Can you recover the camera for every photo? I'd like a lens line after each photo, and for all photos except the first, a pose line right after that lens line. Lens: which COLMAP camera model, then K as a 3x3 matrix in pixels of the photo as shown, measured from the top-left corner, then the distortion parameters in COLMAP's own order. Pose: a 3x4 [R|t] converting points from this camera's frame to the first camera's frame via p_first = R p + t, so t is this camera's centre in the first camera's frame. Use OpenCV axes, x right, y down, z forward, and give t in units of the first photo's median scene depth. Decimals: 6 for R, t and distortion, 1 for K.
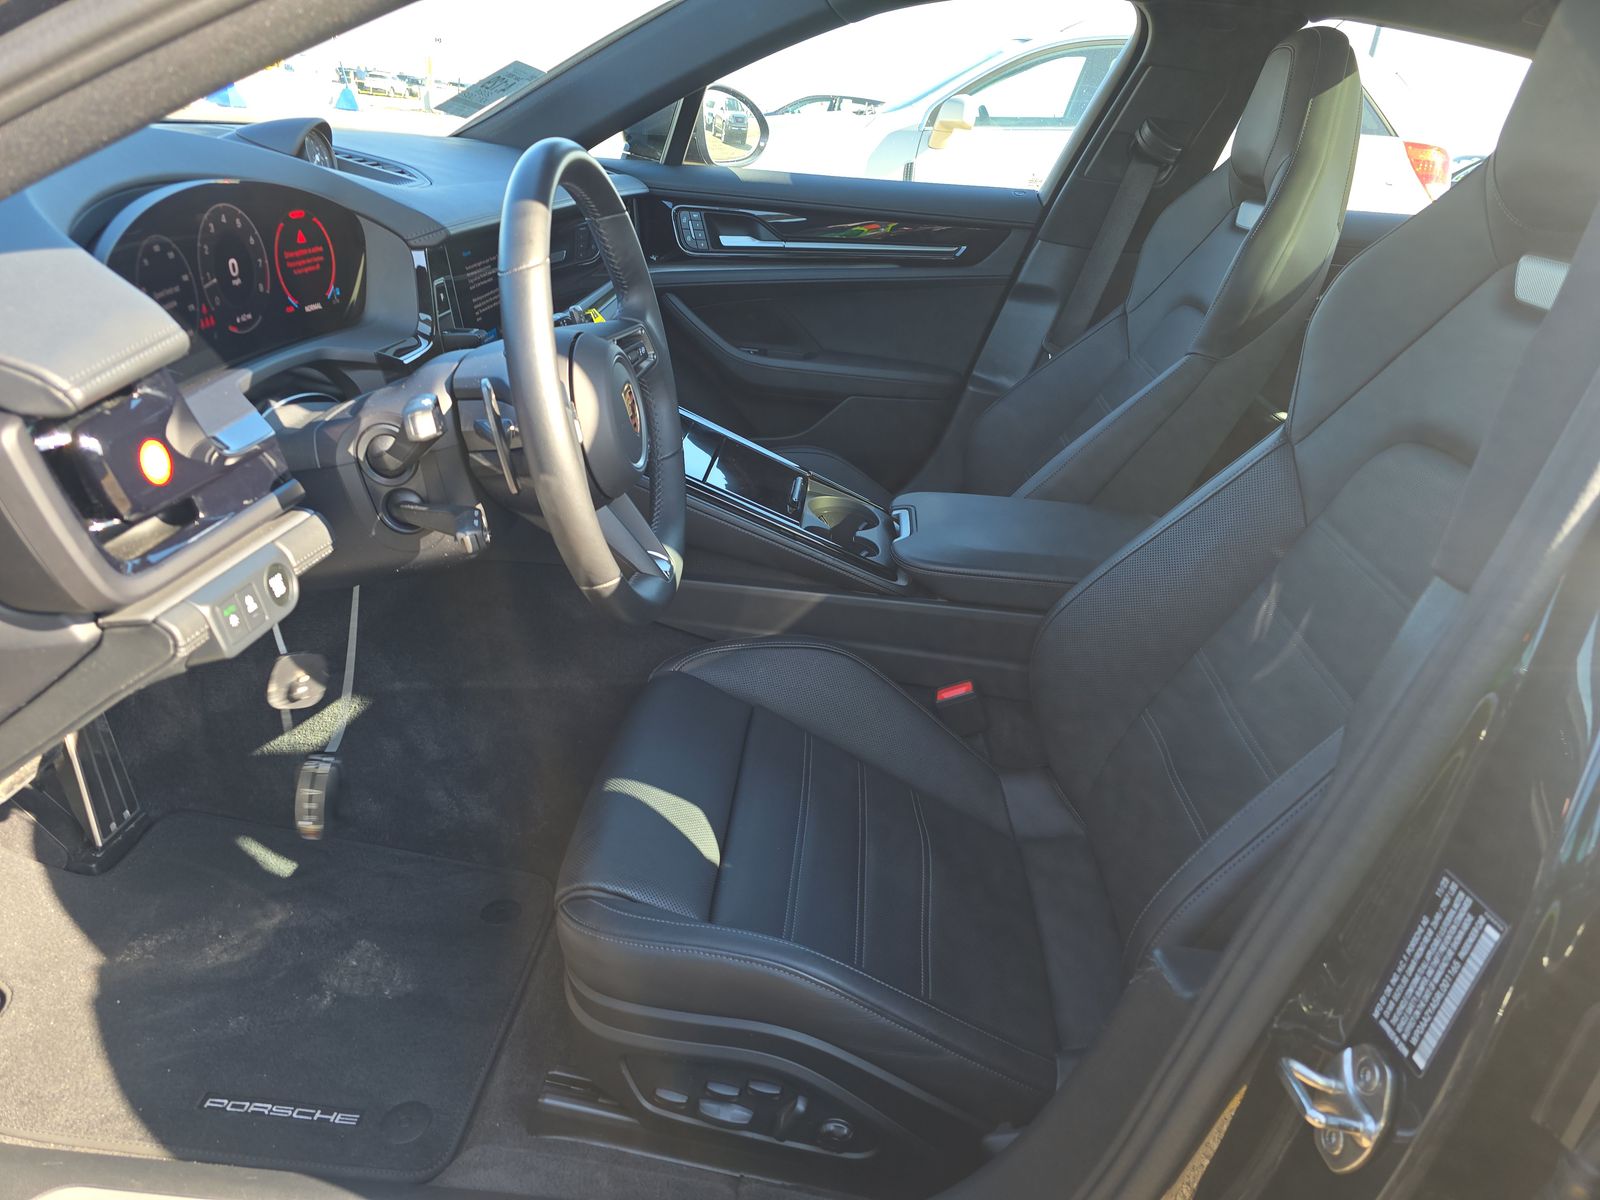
lens RADIAL K [[1064.6, 0, 804.0], [0, 1064.6, 598.0], [0, 0, 1]] dist [0.039009, -0.037139]
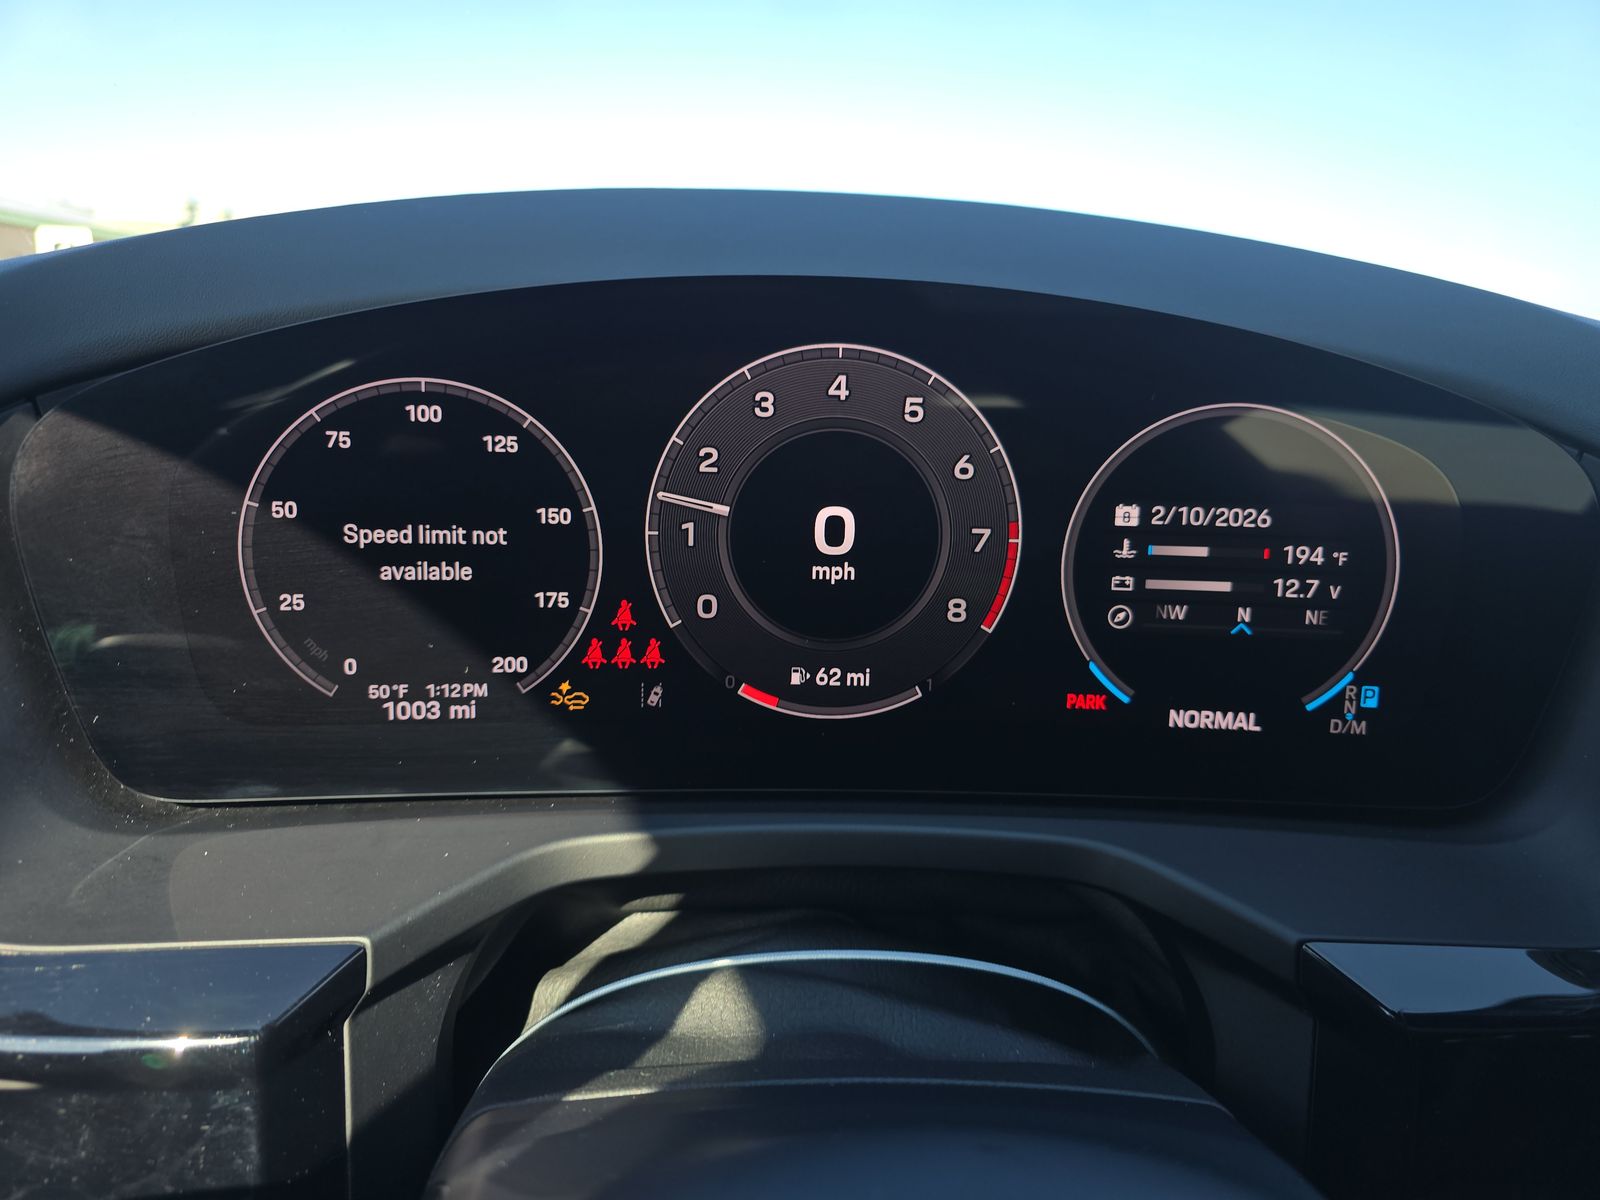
lens RADIAL K [[1064.6, 0, 806.5], [0, 1064.6, 606.3], [0, 0, 1]] dist [0.039009, -0.037139]
pose [[0.127004, 0.129097, -0.983465, -0.203203], [-0.440608, 0.895647, 0.060670, -0.295019], [0.888670, 0.425617, 0.170632, 0.922299]]
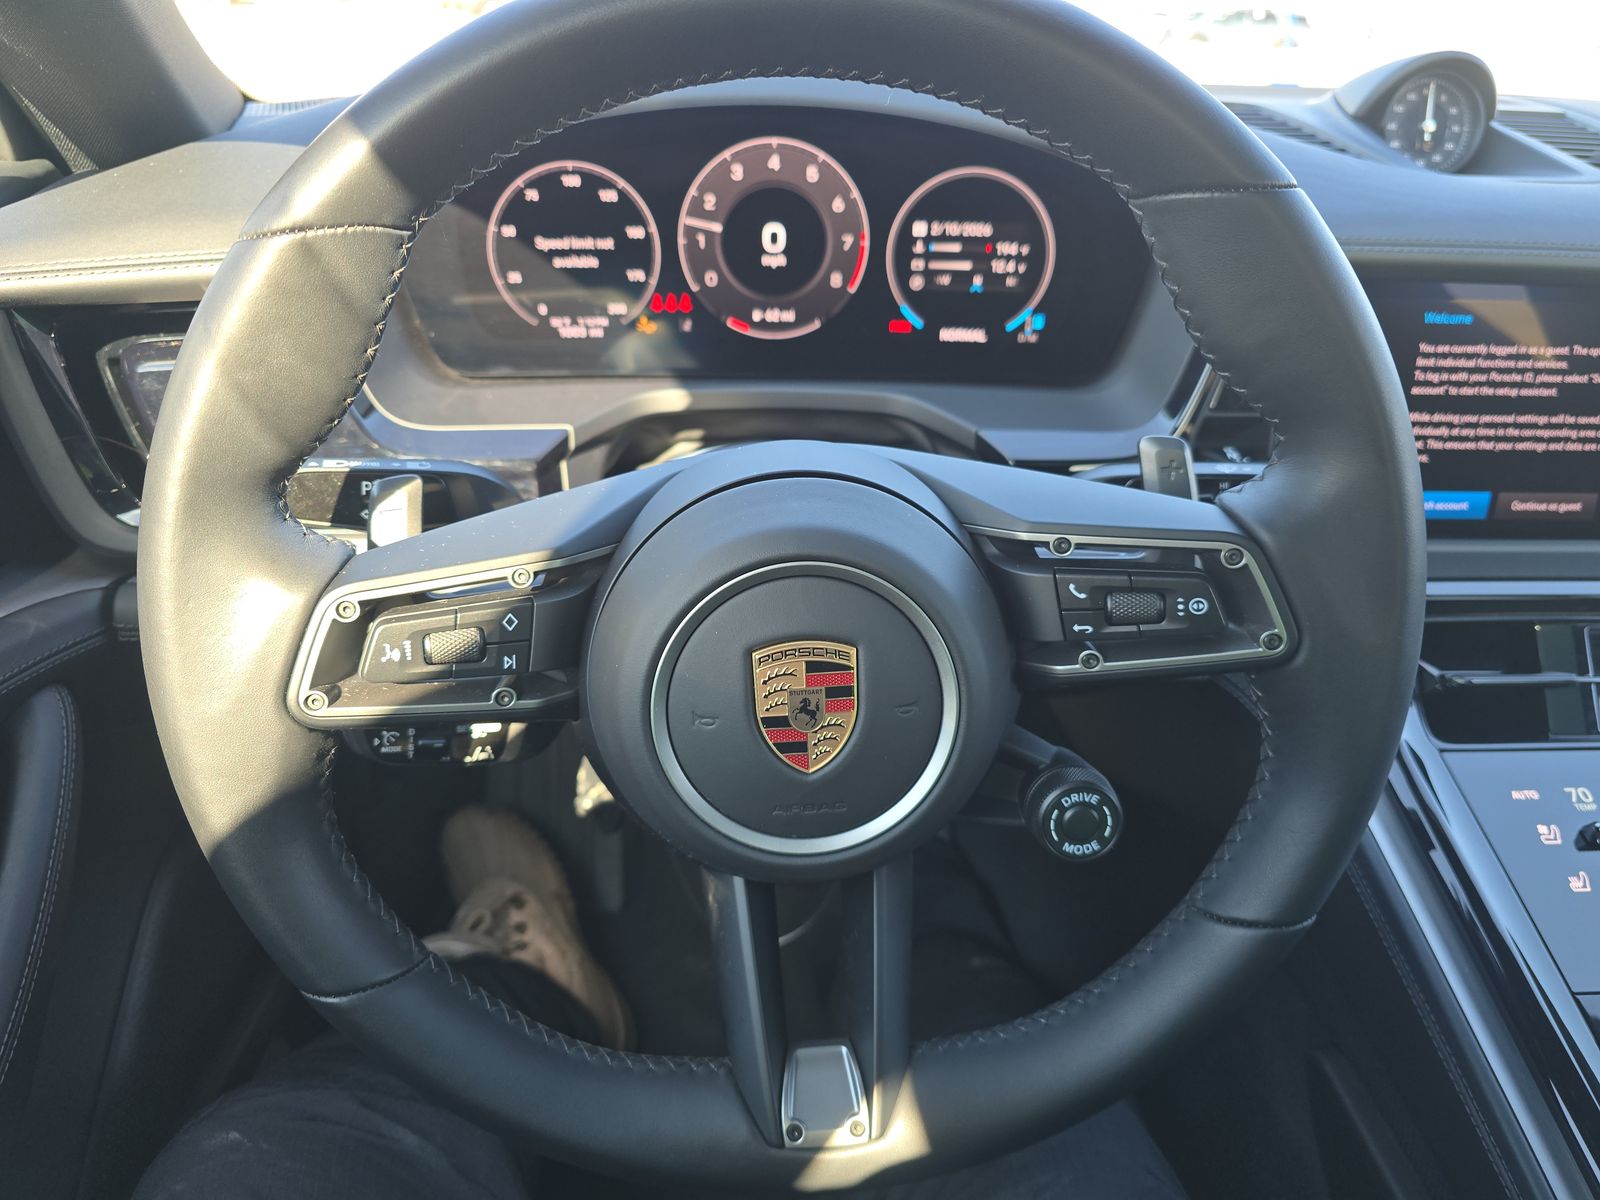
lens RADIAL K [[1064.6, 0, 796.3], [0, 1064.6, 600.8], [0, 0, 1]] dist [0.039009, -0.037139]
pose [[0.101924, 0.399433, -0.911079, 0.151096], [-0.431936, 0.842782, 0.321169, -0.328185], [0.896126, 0.360793, 0.258429, 0.899656]]
